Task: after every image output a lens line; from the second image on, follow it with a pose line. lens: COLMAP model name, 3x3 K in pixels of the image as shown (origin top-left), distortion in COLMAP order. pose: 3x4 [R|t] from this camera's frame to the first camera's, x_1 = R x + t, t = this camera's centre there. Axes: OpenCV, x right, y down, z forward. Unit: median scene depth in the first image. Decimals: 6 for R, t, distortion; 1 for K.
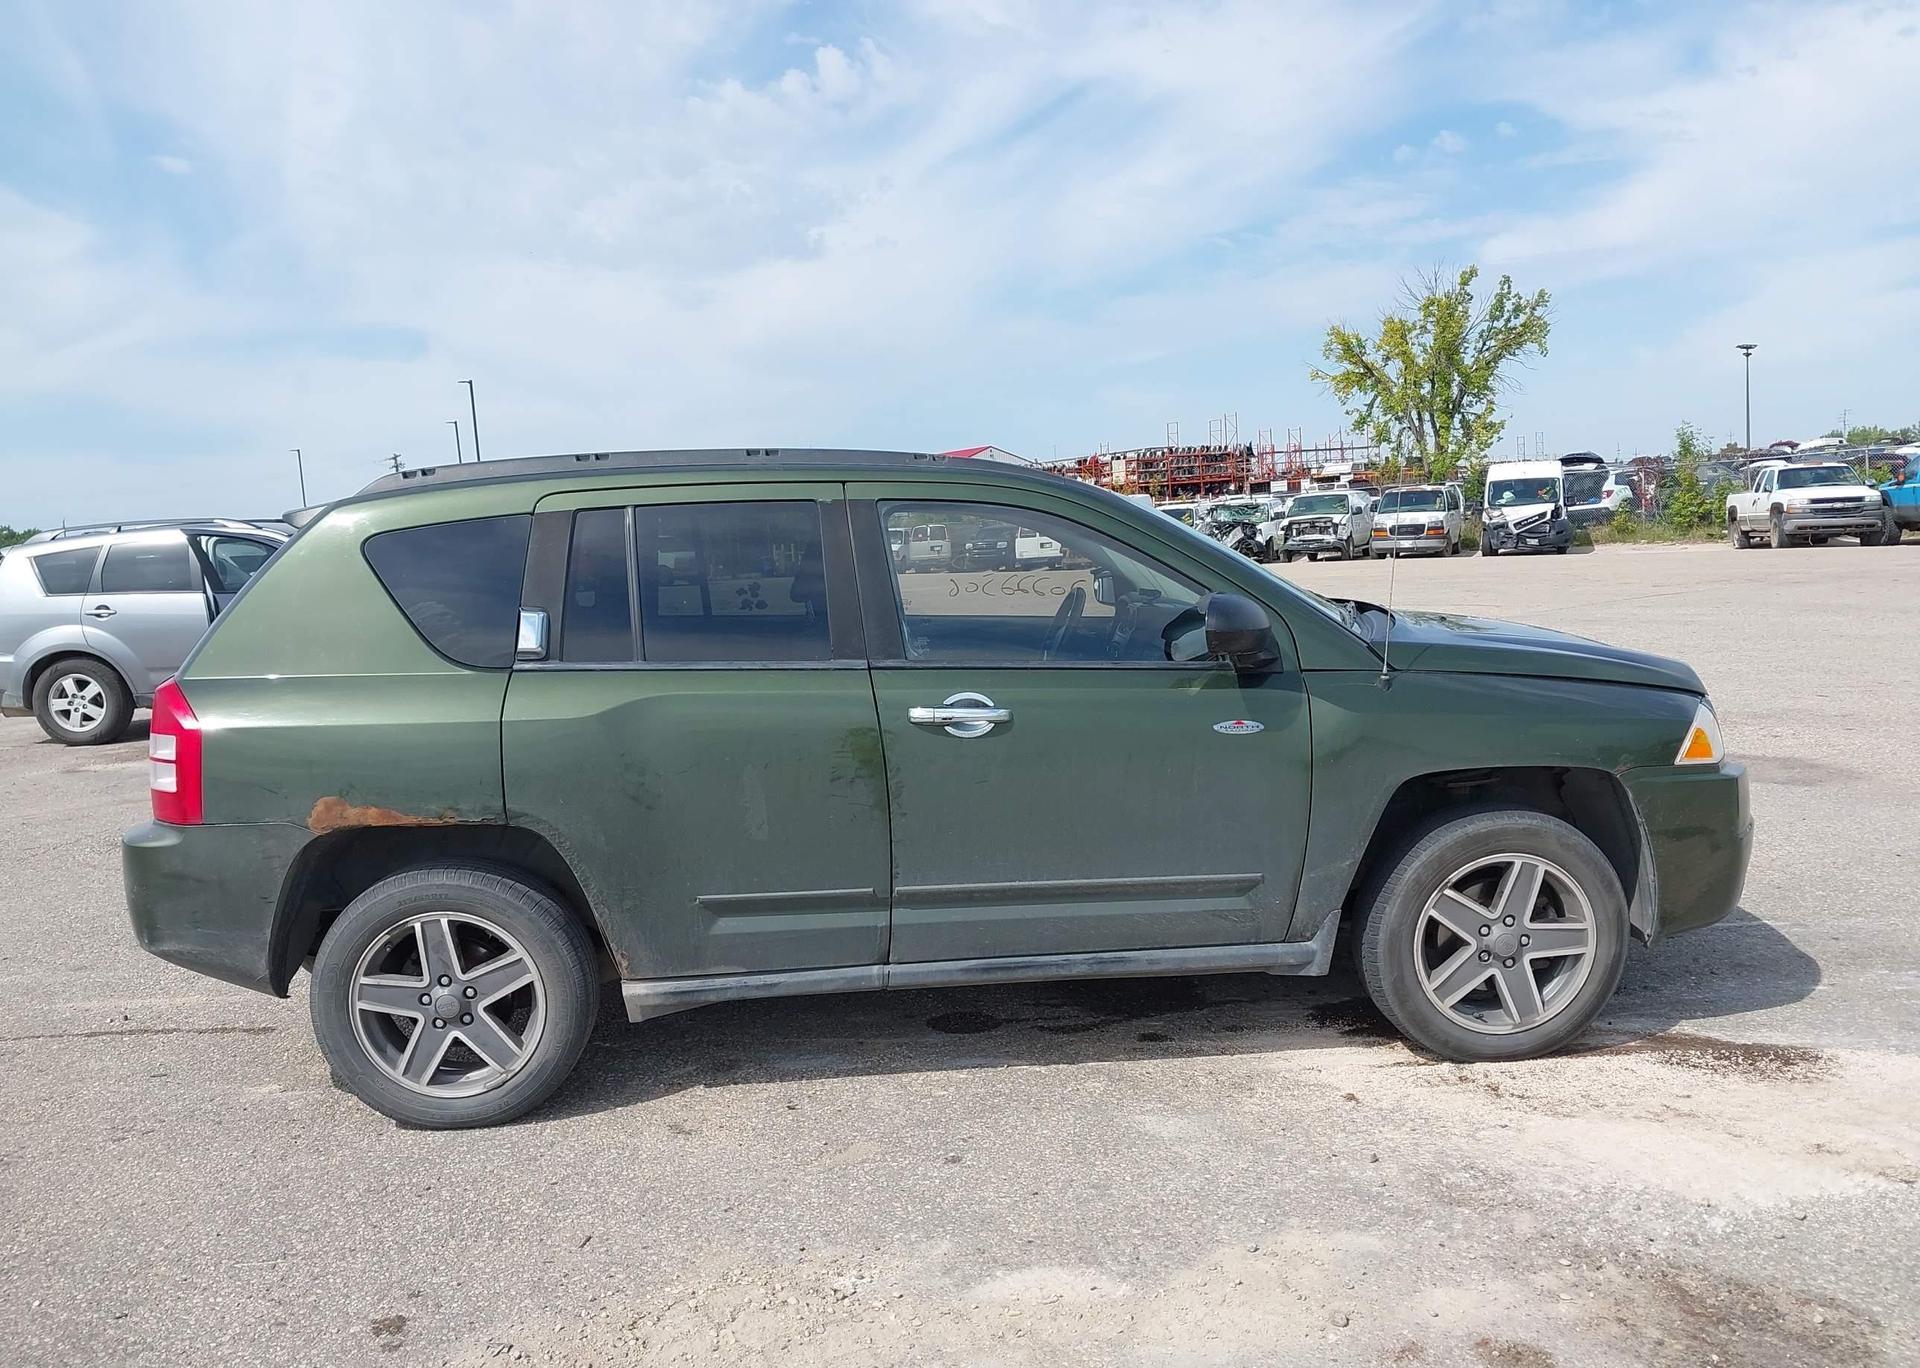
lens RADIAL K [[1514.2, 0, 957.7], [0, 1514.2, 728.4], [0, 0, 1]] dist [0.015972, -0.005151]
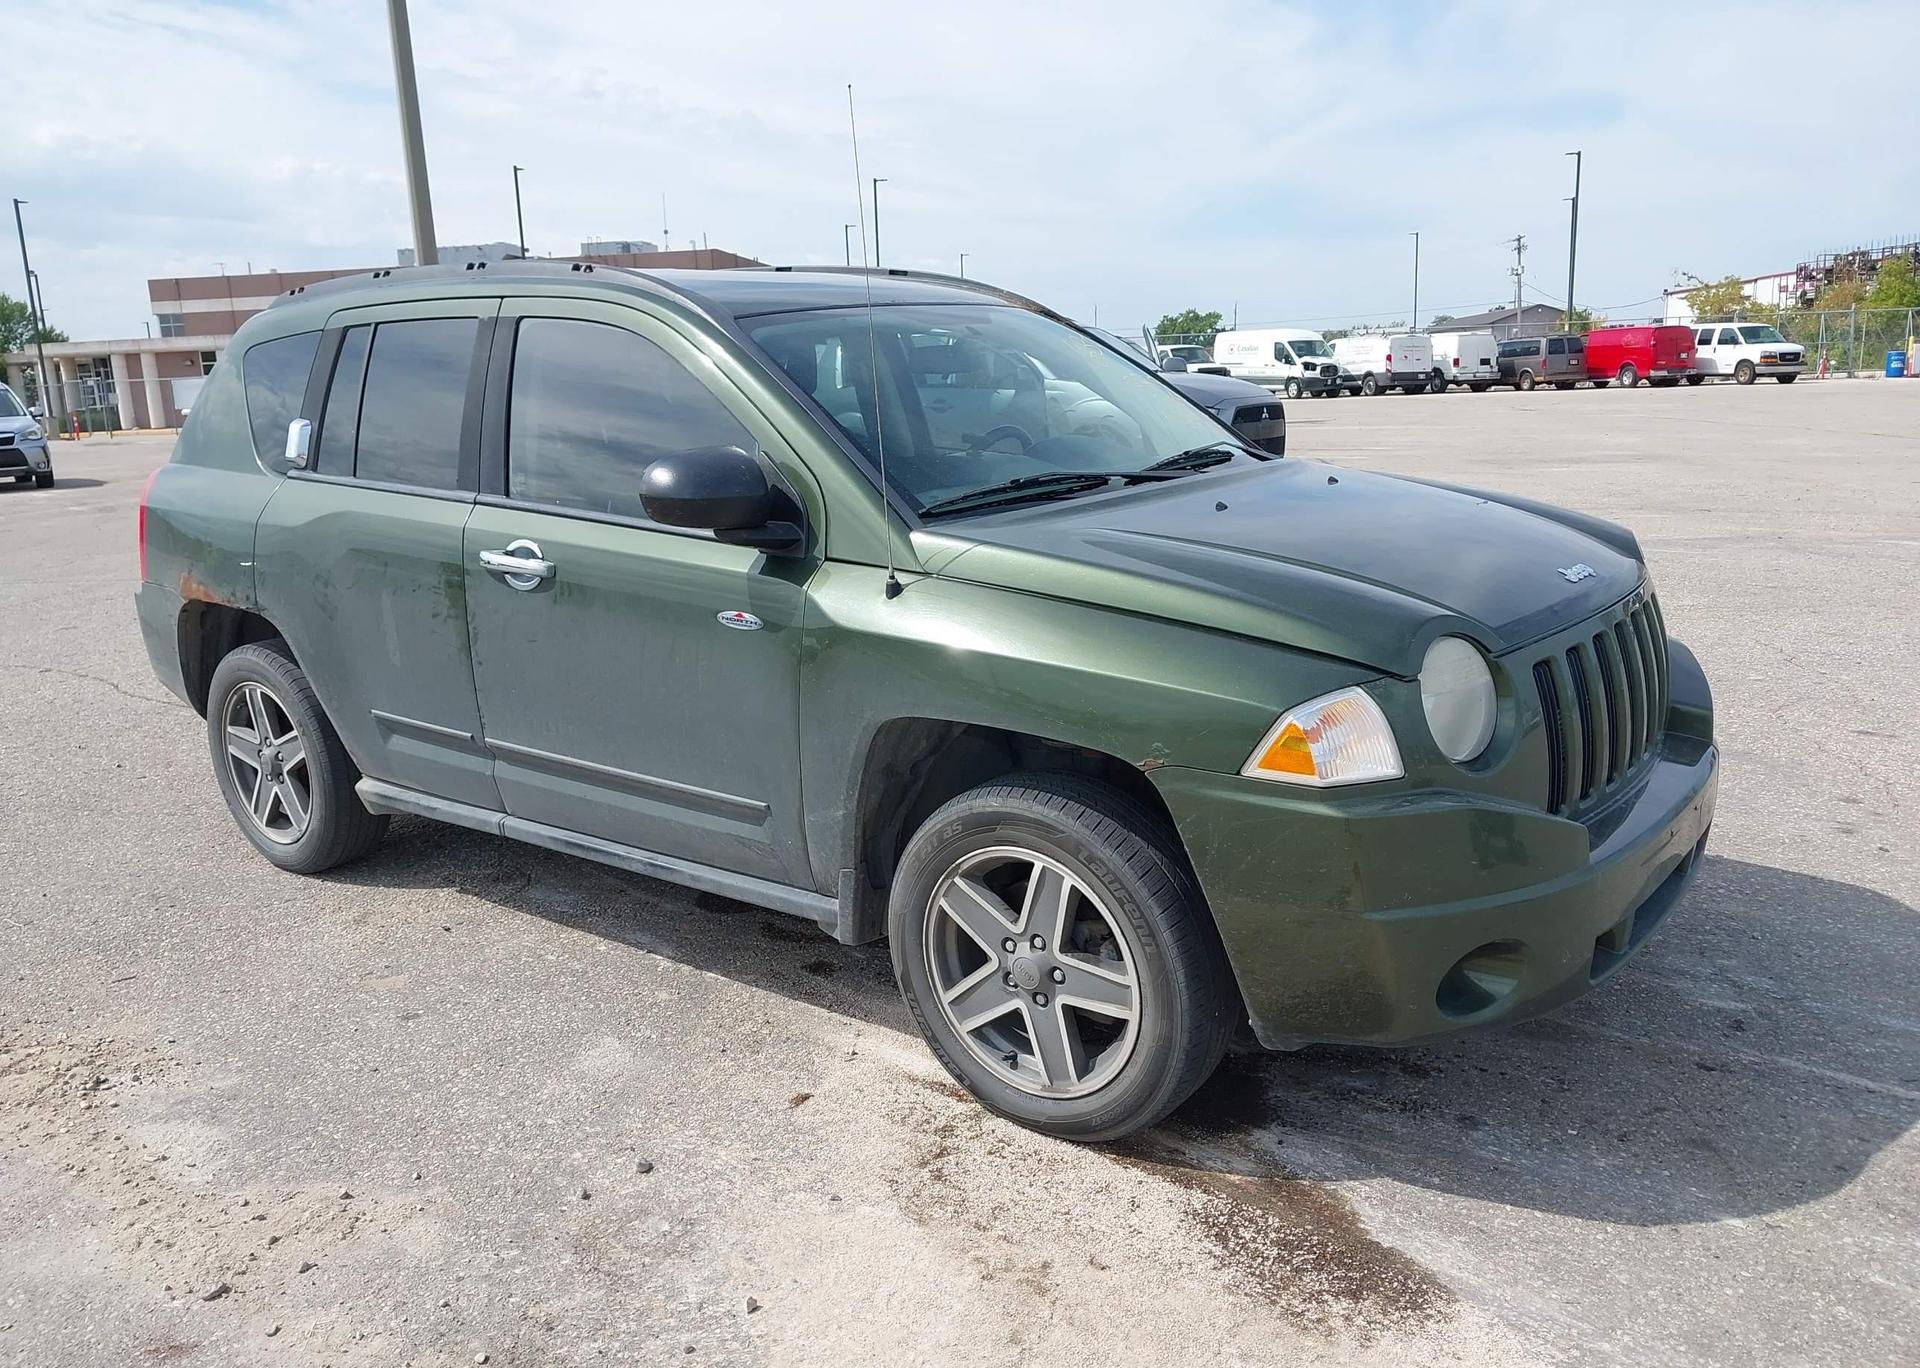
lens RADIAL K [[1508.2, 0, 963.9], [0, 1508.2, 718.5], [0, 0, 1]] dist [0.085675, -0.136550]
pose [[0.756368, 0.177009, -0.629742, 0.762712], [-0.093798, 0.982092, 0.163391, -0.088035], [0.647387, -0.064515, 0.759426, 0.449497]]
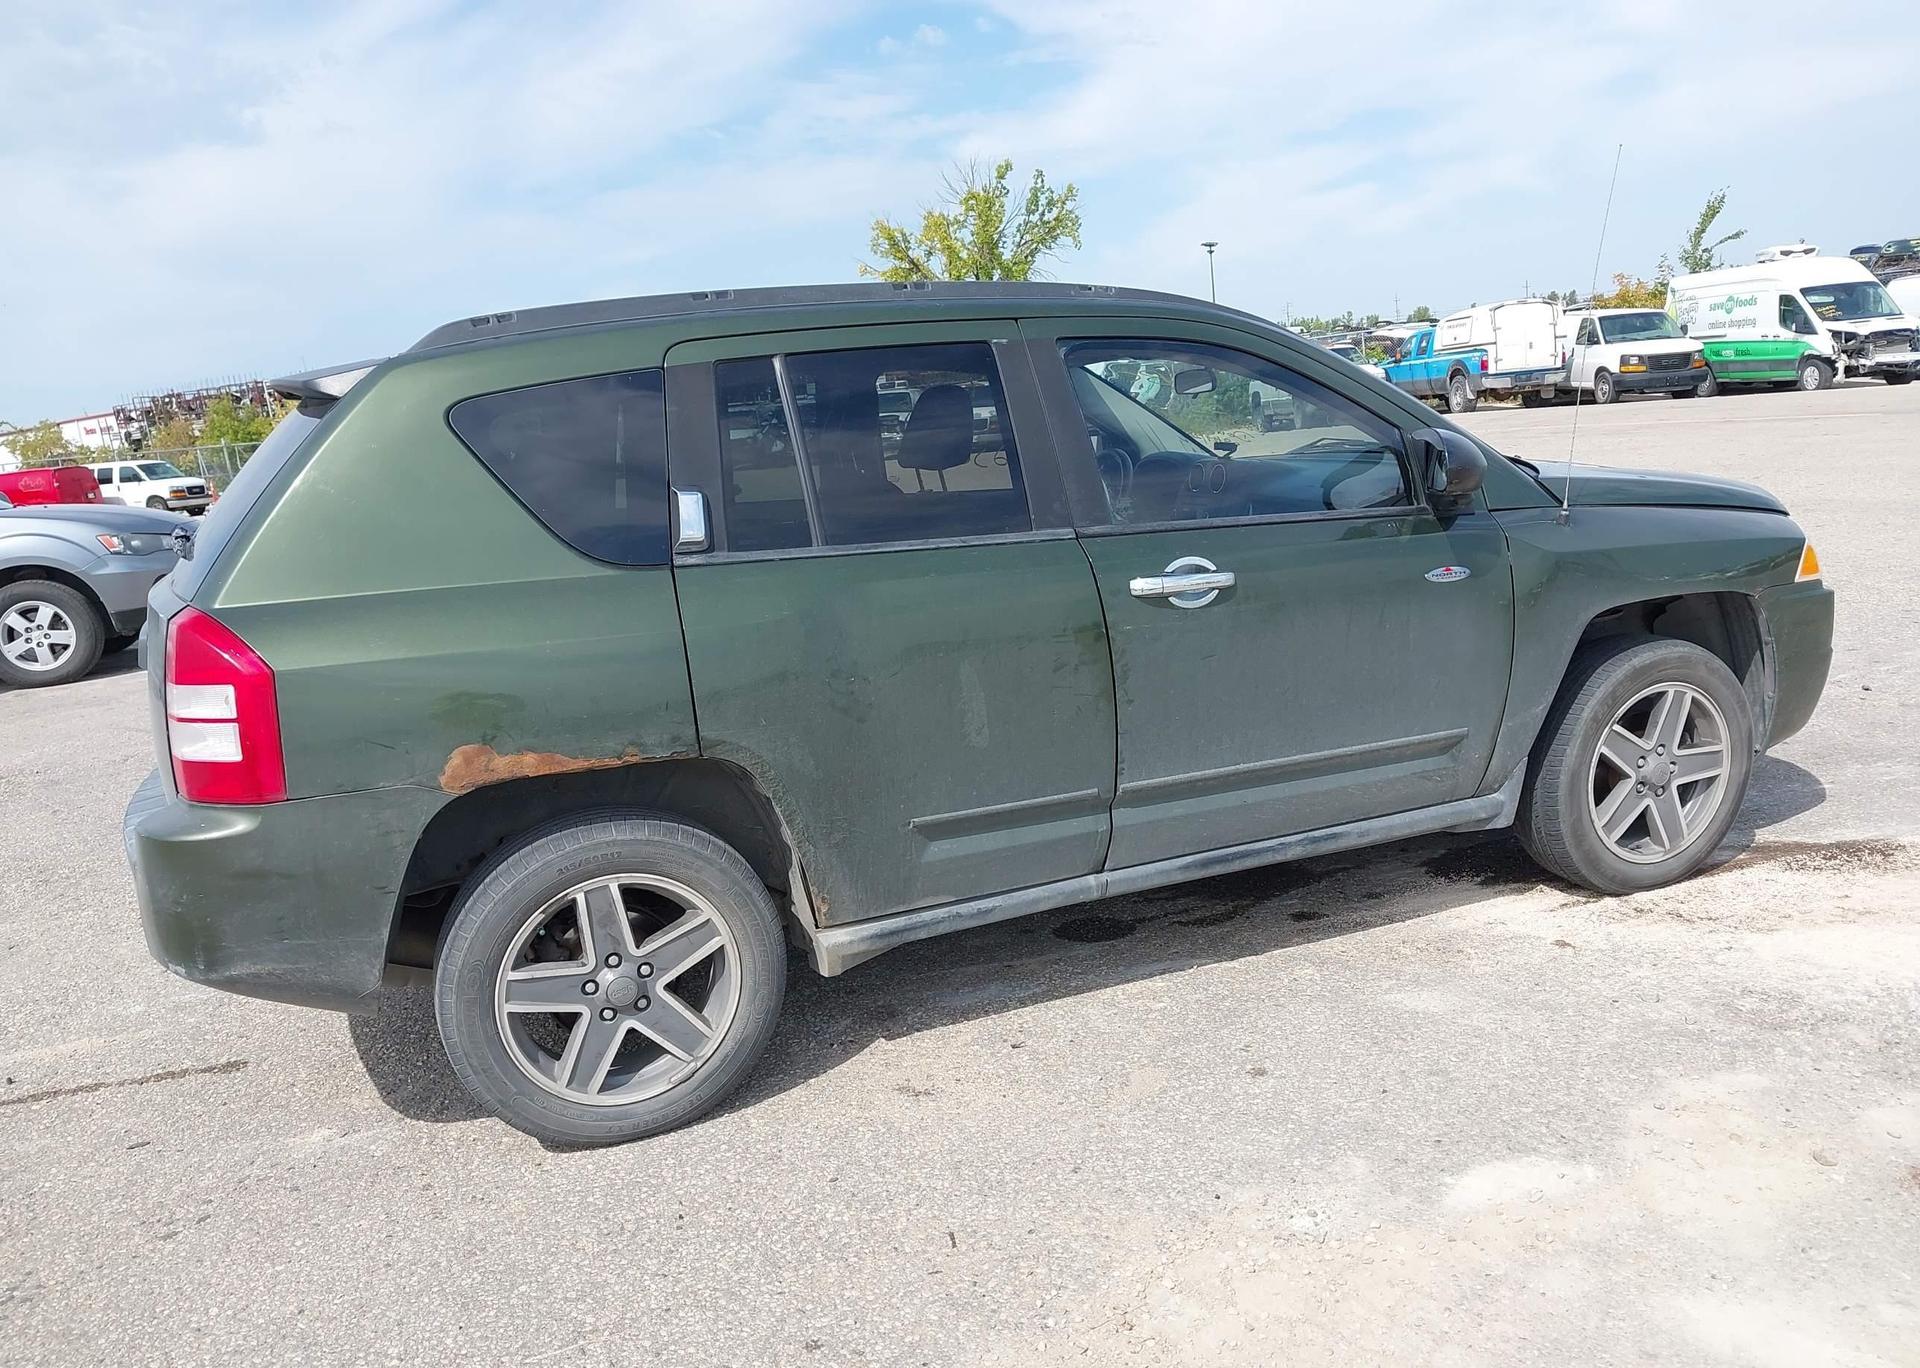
lens RADIAL K [[1508.2, 0, 963.9], [0, 1508.2, 718.5], [0, 0, 1]] dist [0.085675, -0.136550]
pose [[0.948109, -0.097842, 0.302517, -0.379825], [0.081421, 0.994462, 0.066458, 0.000802], [-0.307344, -0.038378, 0.950824, 0.179755]]
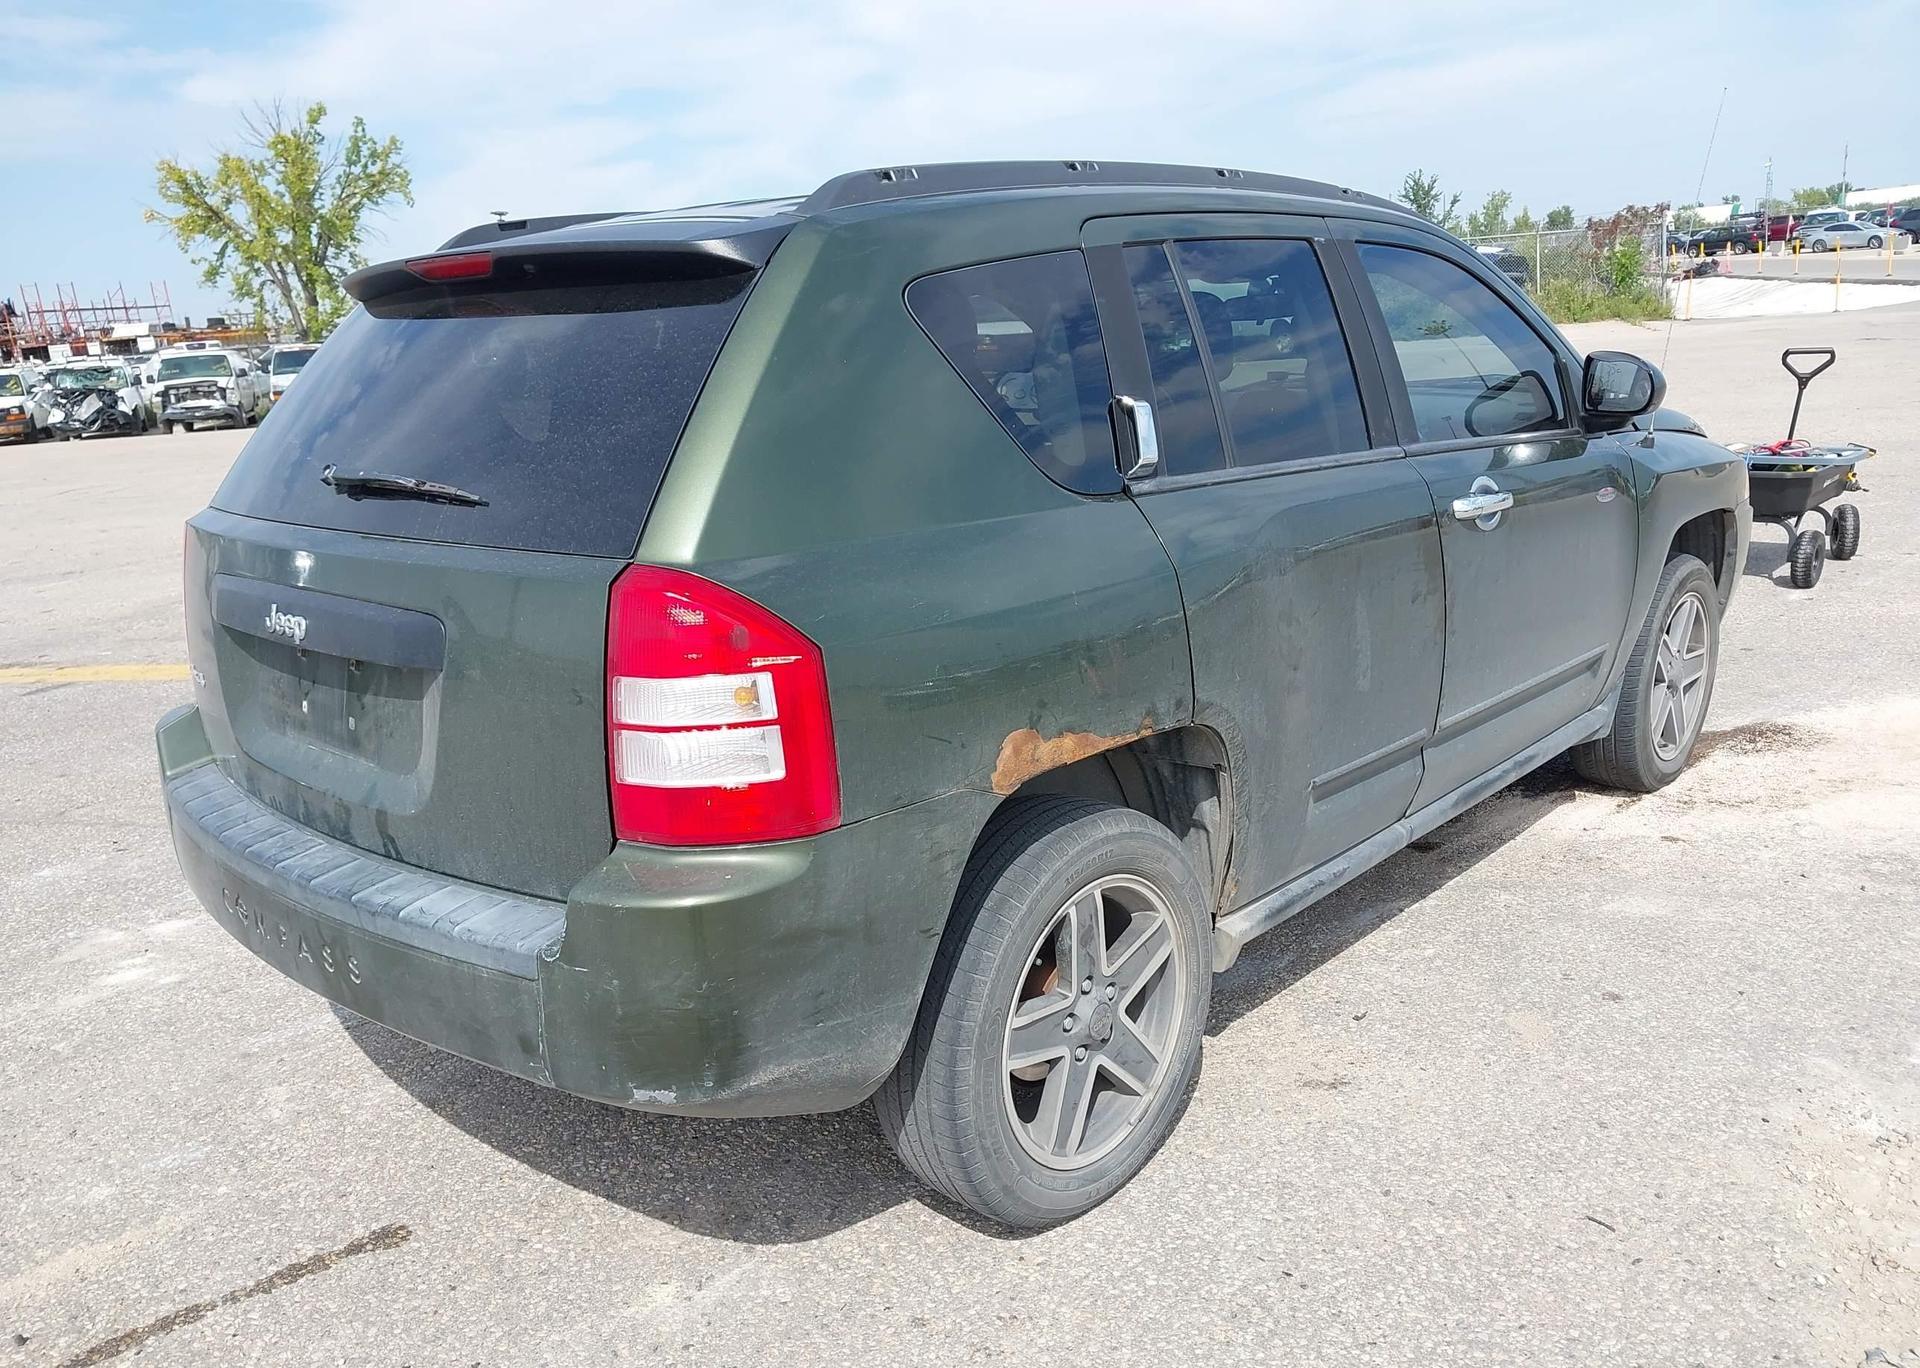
lens RADIAL K [[1502.5, 0, 923.1], [0, 1502.5, 725.8], [0, 0, 1]] dist [0.032122, -0.000981]
pose [[0.730851, -0.180959, 0.658111, -0.767271], [0.125491, 0.983402, 0.131043, -0.035046], [-0.670901, -0.013186, 0.741429, 0.553631]]
